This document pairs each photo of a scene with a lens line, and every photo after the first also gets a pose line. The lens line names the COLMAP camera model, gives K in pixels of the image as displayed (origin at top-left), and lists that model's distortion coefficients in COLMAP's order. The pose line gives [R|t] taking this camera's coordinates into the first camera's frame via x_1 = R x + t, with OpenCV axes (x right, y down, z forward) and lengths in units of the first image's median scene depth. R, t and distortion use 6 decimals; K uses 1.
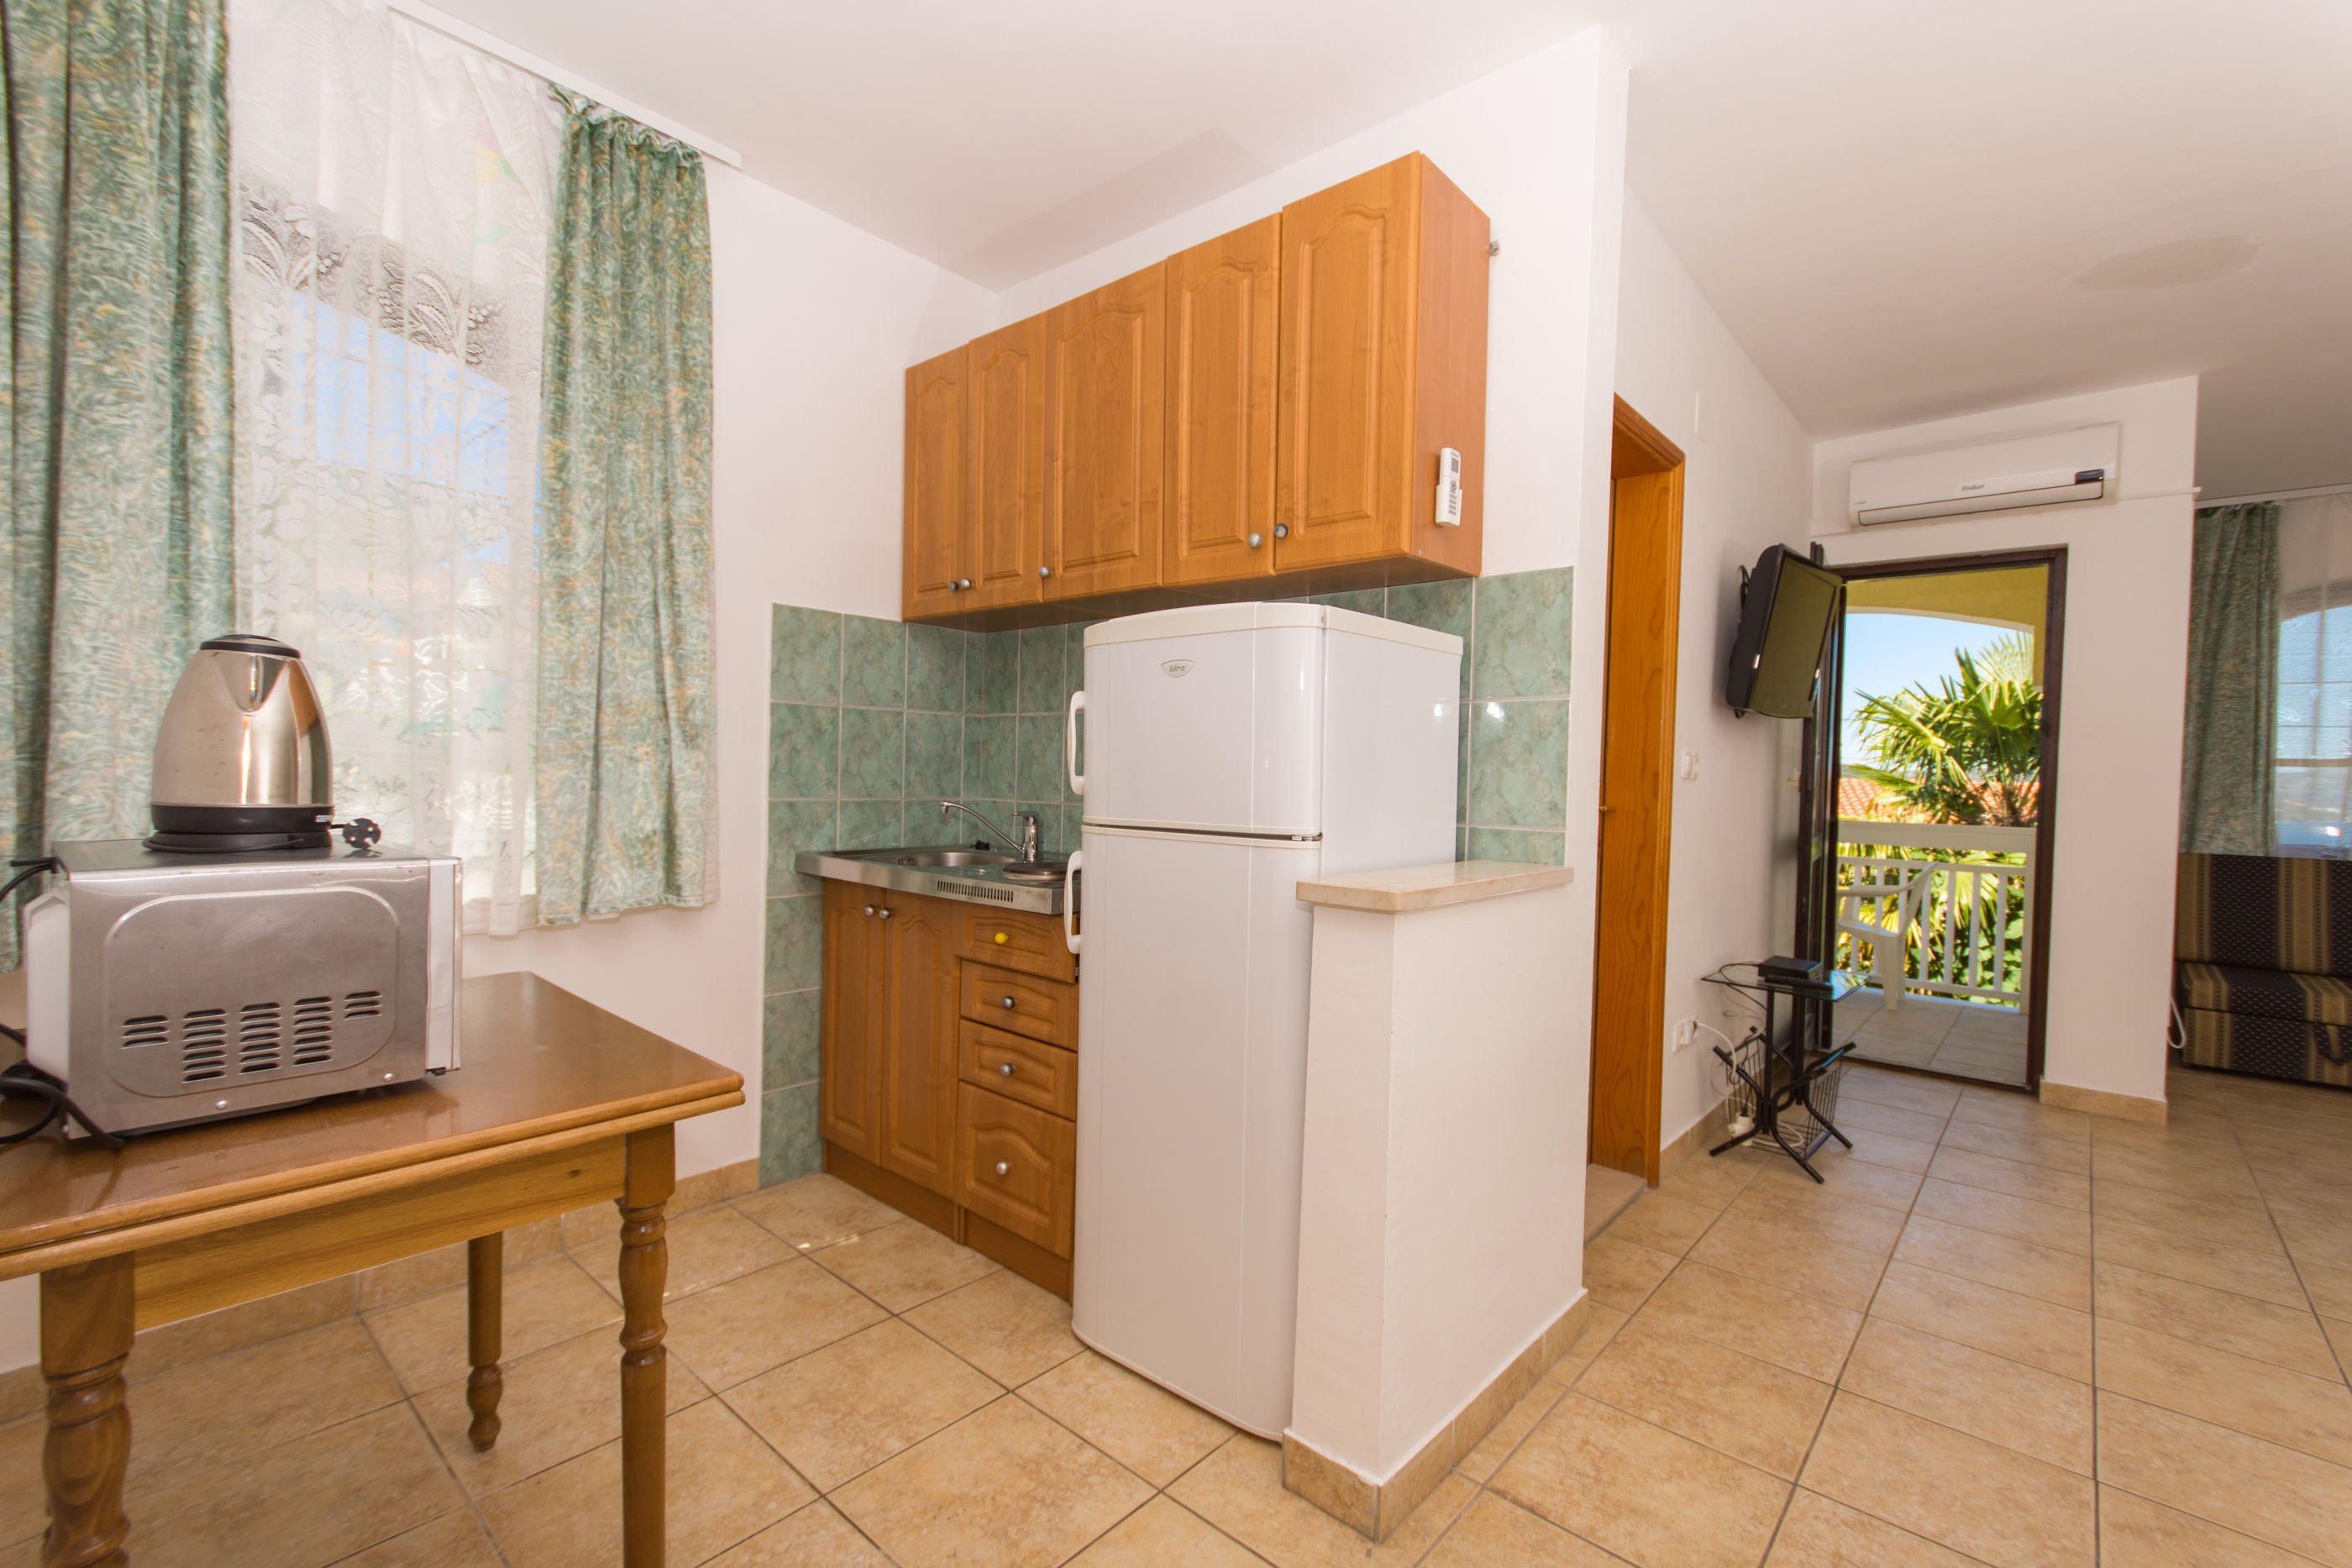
lens RADIAL K [[1026.4, 0, 1176.2], [0, 1026.4, 793.3], [0, 0, 1]] dist [0.005430, -0.000017]
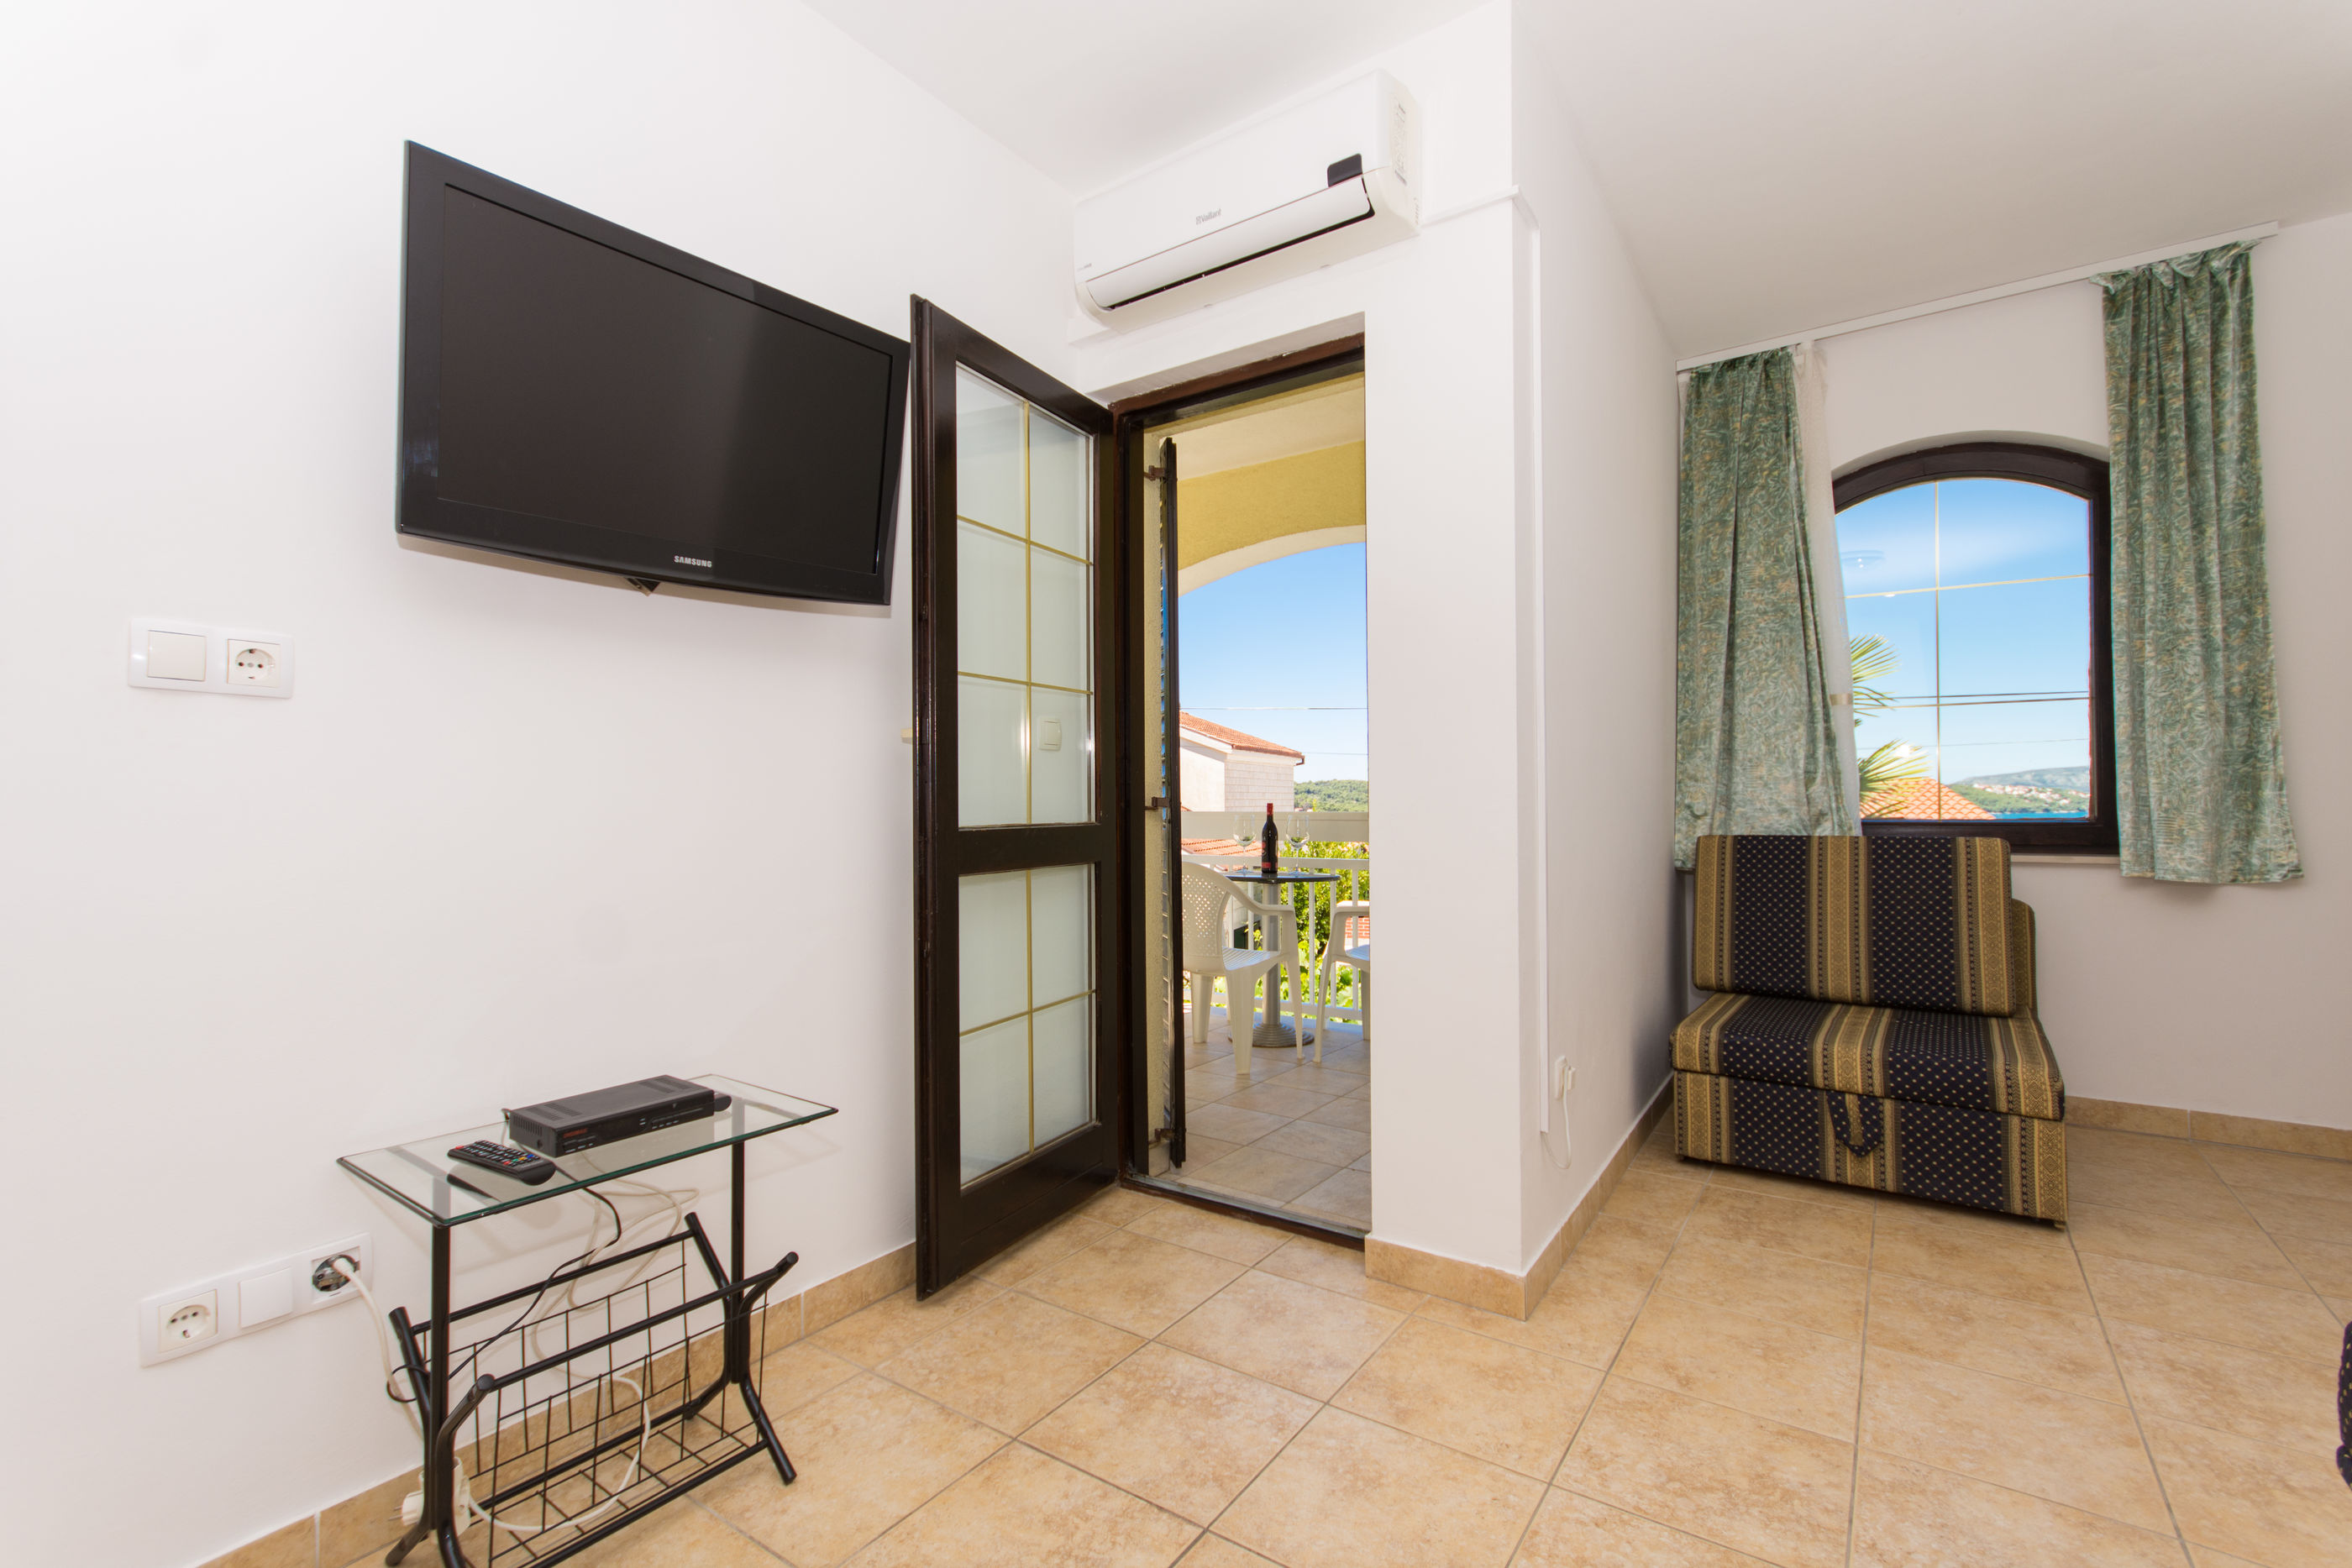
lens RADIAL K [[1043.9, 0, 1176.5], [0, 1043.9, 792.3], [0, 0, 1]] dist [0.009776, -0.000522]
pose [[0.992452, -0.032000, 0.118384, 1.075374], [0.035072, 0.999098, -0.023960, 0.066027], [-0.117510, 0.027931, 0.992679, 0.678894]]
